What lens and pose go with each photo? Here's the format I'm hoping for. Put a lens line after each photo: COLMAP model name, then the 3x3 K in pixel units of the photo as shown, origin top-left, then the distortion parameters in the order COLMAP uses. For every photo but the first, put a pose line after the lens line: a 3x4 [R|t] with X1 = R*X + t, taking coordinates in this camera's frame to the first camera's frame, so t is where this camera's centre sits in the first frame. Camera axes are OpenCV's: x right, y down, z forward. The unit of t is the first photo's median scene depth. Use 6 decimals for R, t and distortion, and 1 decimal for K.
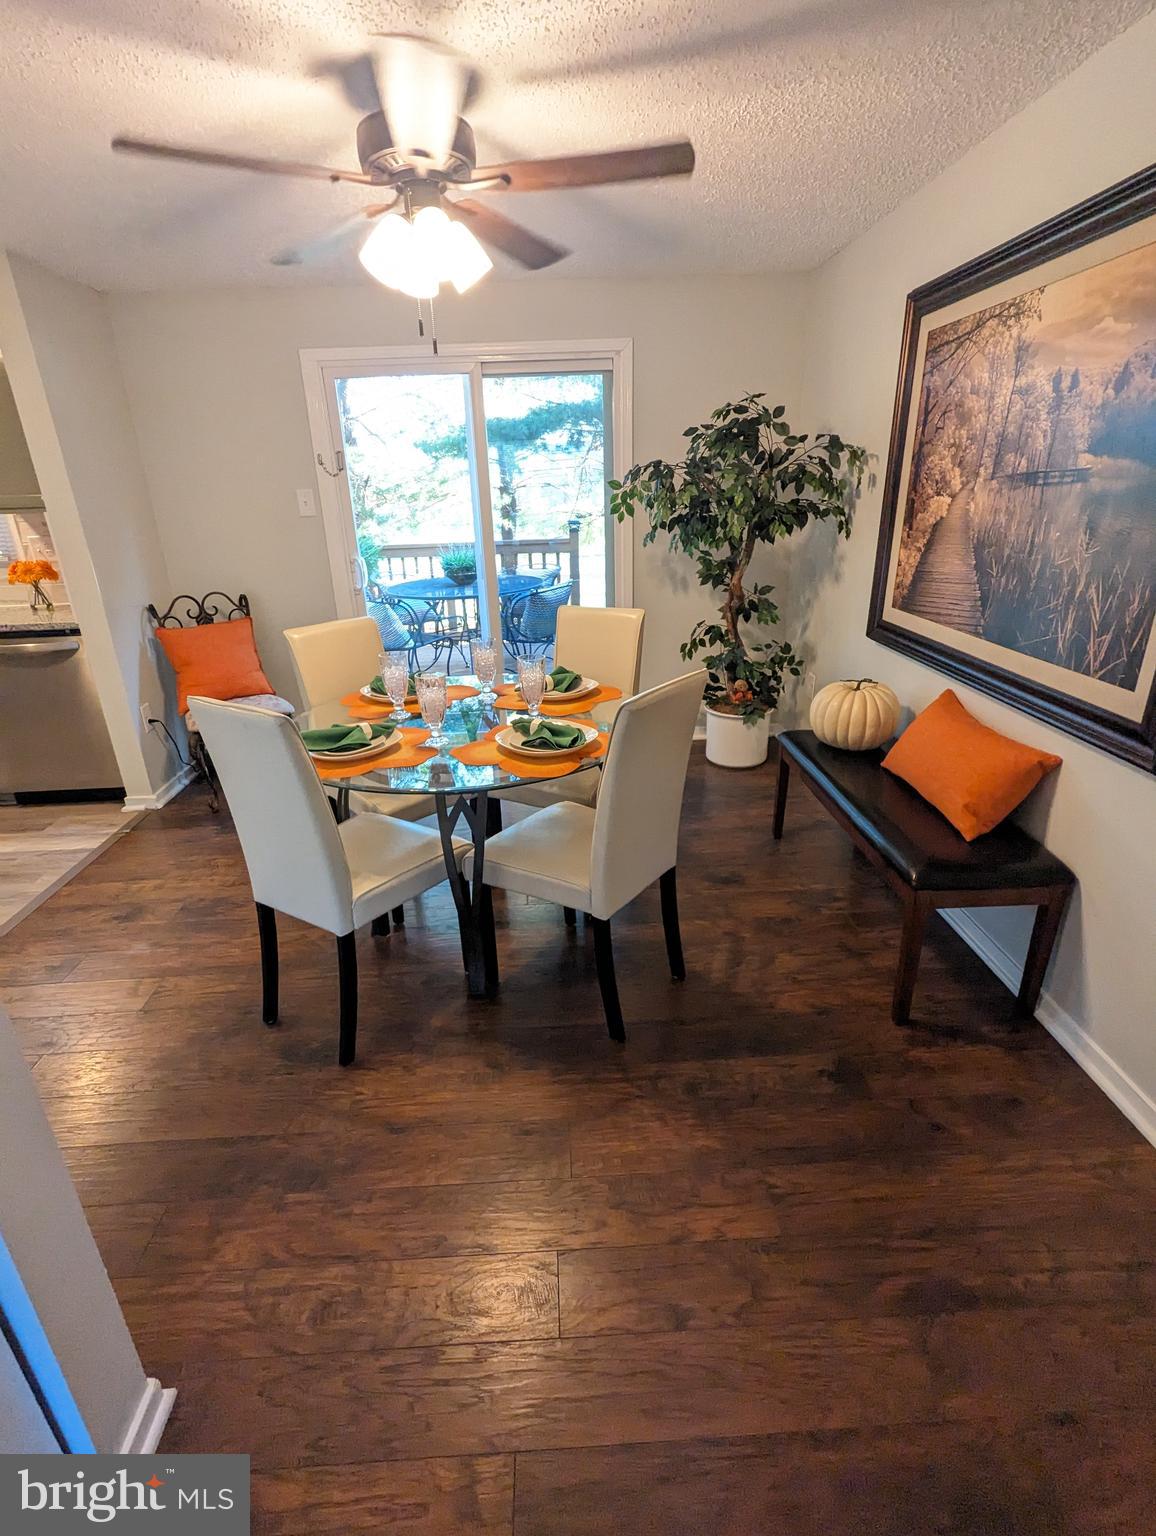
lens RADIAL K [[727.9, 0, 578.0], [0, 727.9, 768.0], [0, 0, 1]] dist [0.000718, -0.001786]
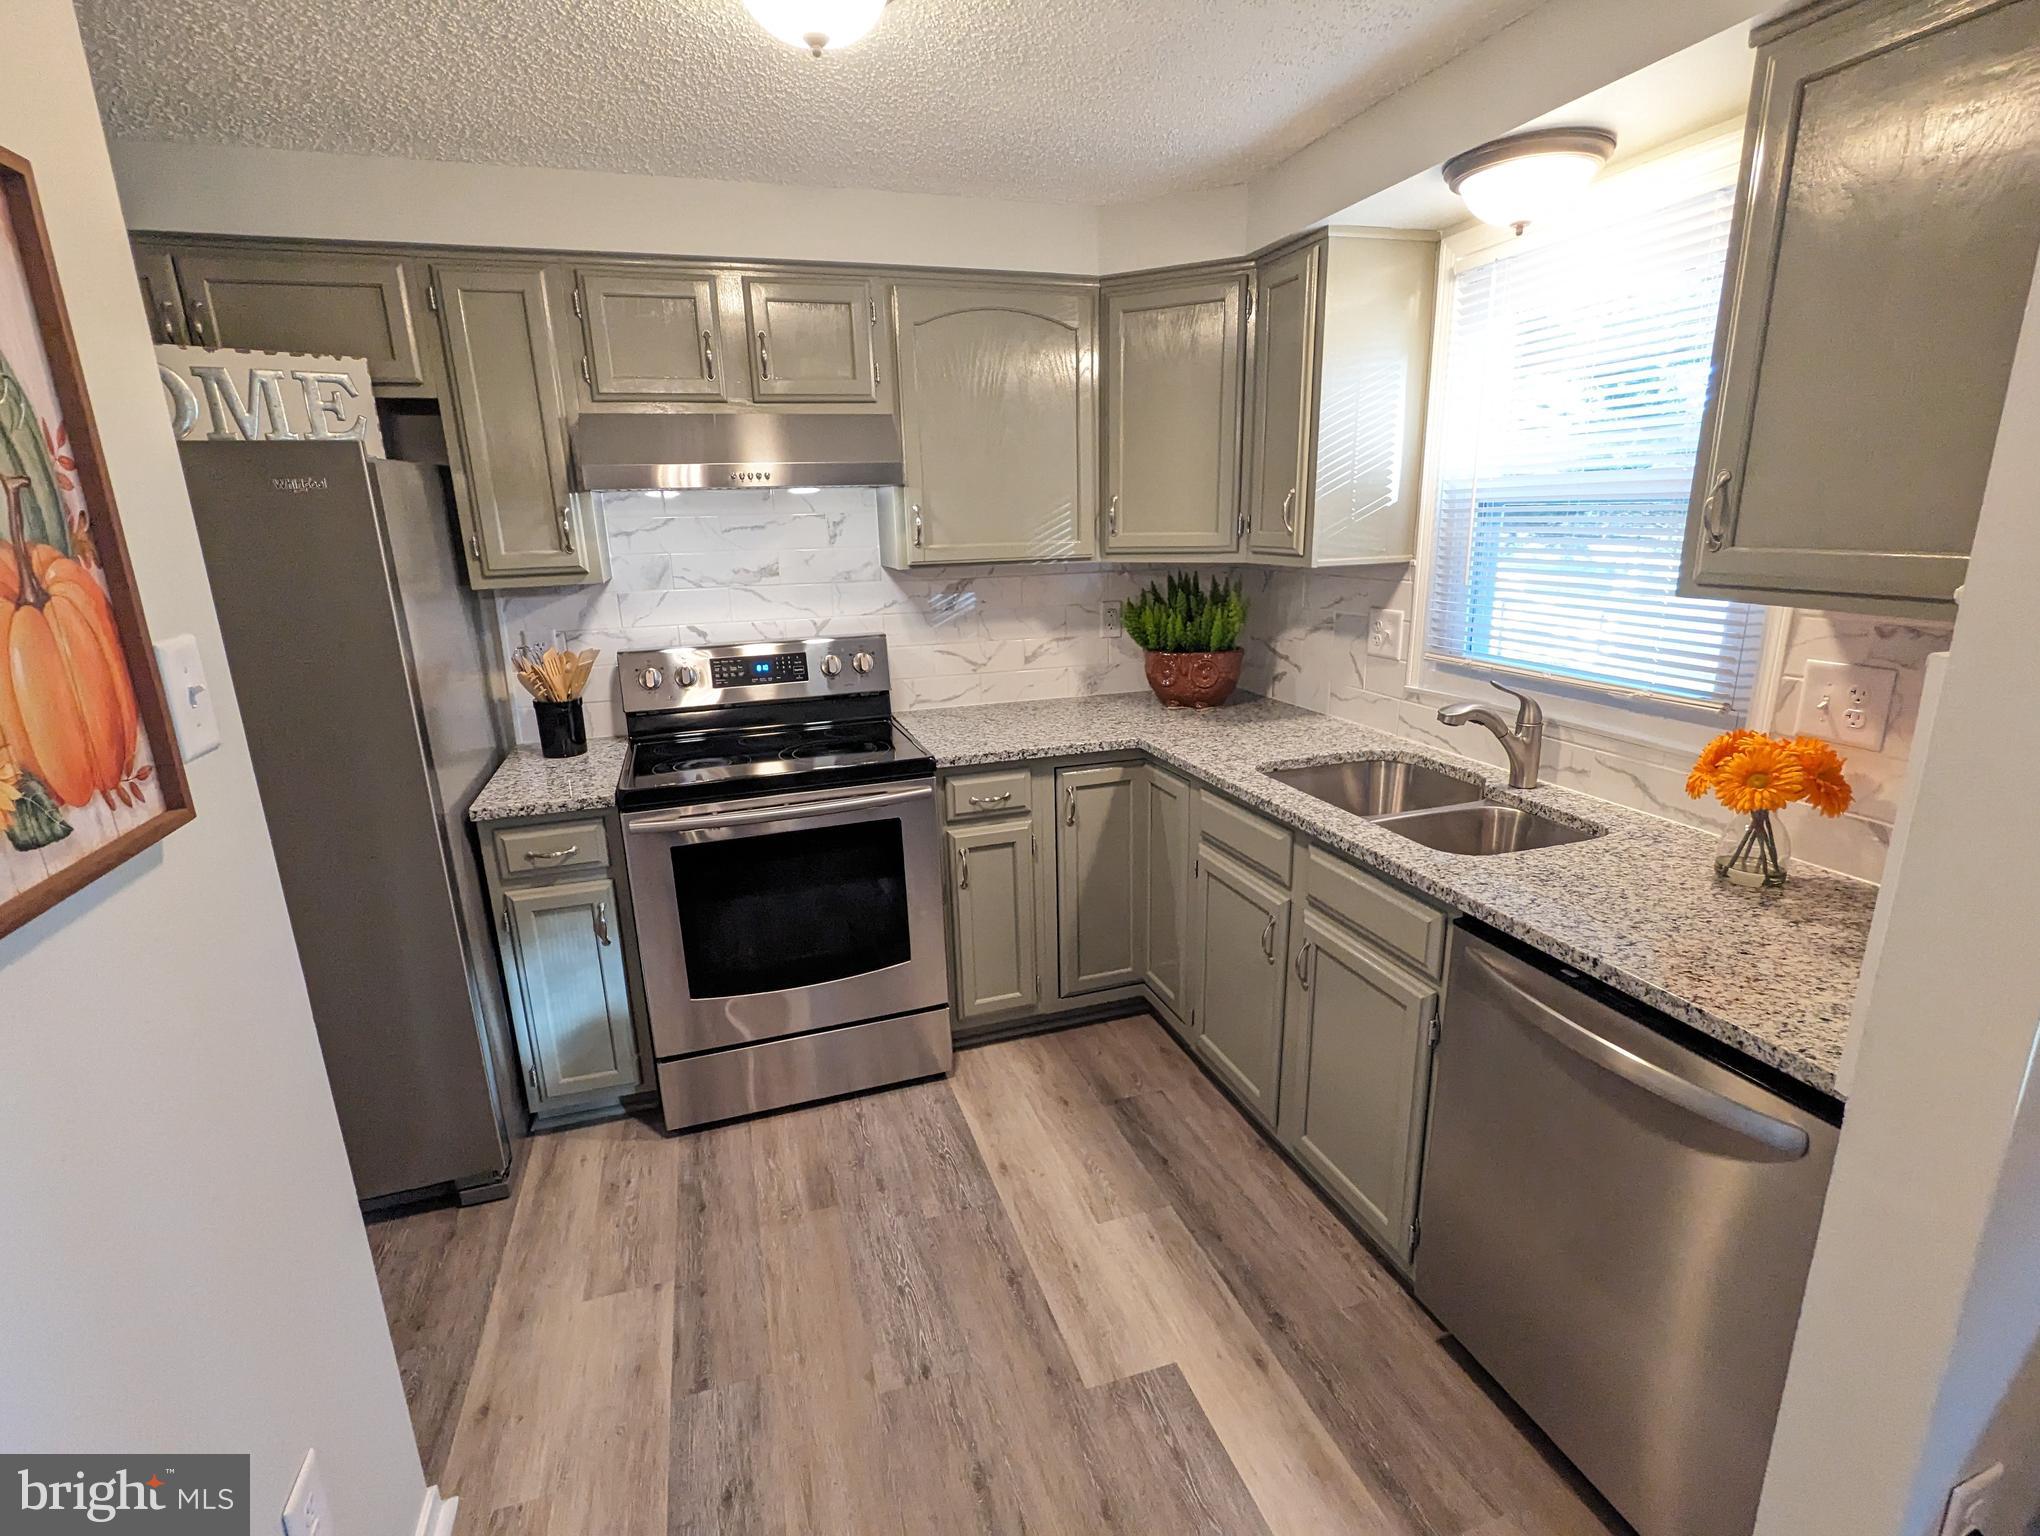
lens RADIAL K [[966.7, 0, 1022.8], [0, 966.7, 770.8], [0, 0, 1]] dist [0.000718, -0.001786]
pose [[0.268705, 0.272911, -0.923752, -0.449299], [-0.350122, 0.921097, 0.170282, -0.228672], [0.897336, 0.277670, 0.343055, 0.563126]]
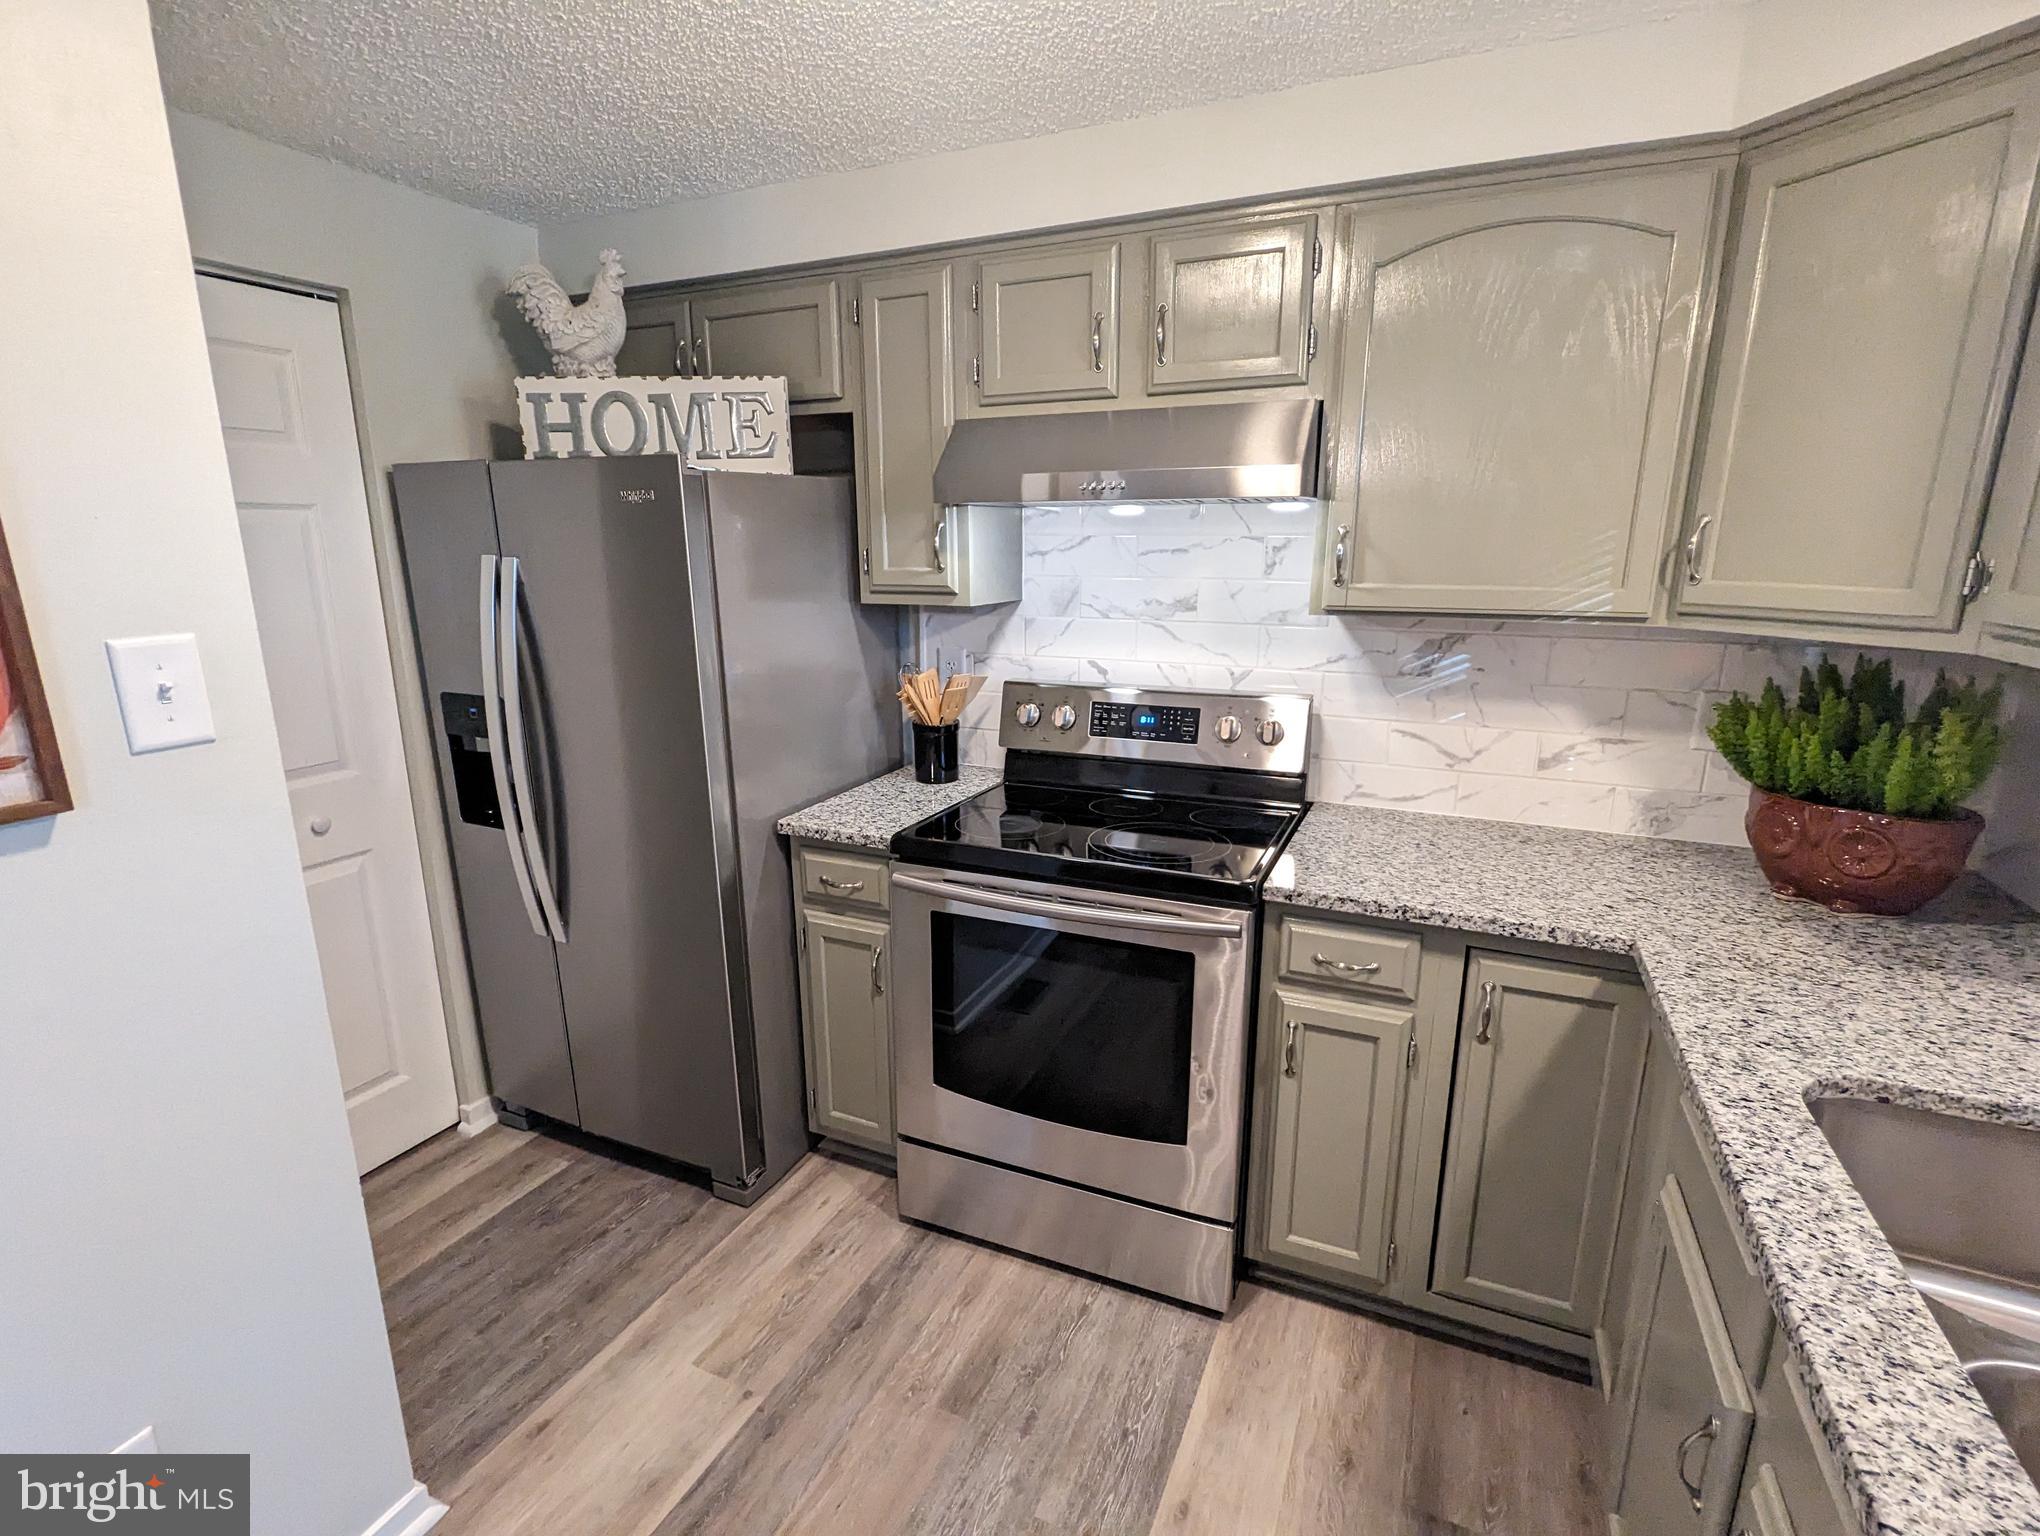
lens RADIAL K [[967.1, 0, 1021.1], [0, 967.1, 777.0], [0, 0, 1]] dist [0.003287, -0.000497]
pose [[-0.456253, 0.240649, -0.856692, -0.711763], [-0.324510, 0.851440, 0.412000, -0.327427], [0.828569, 0.465981, -0.310378, 0.829134]]
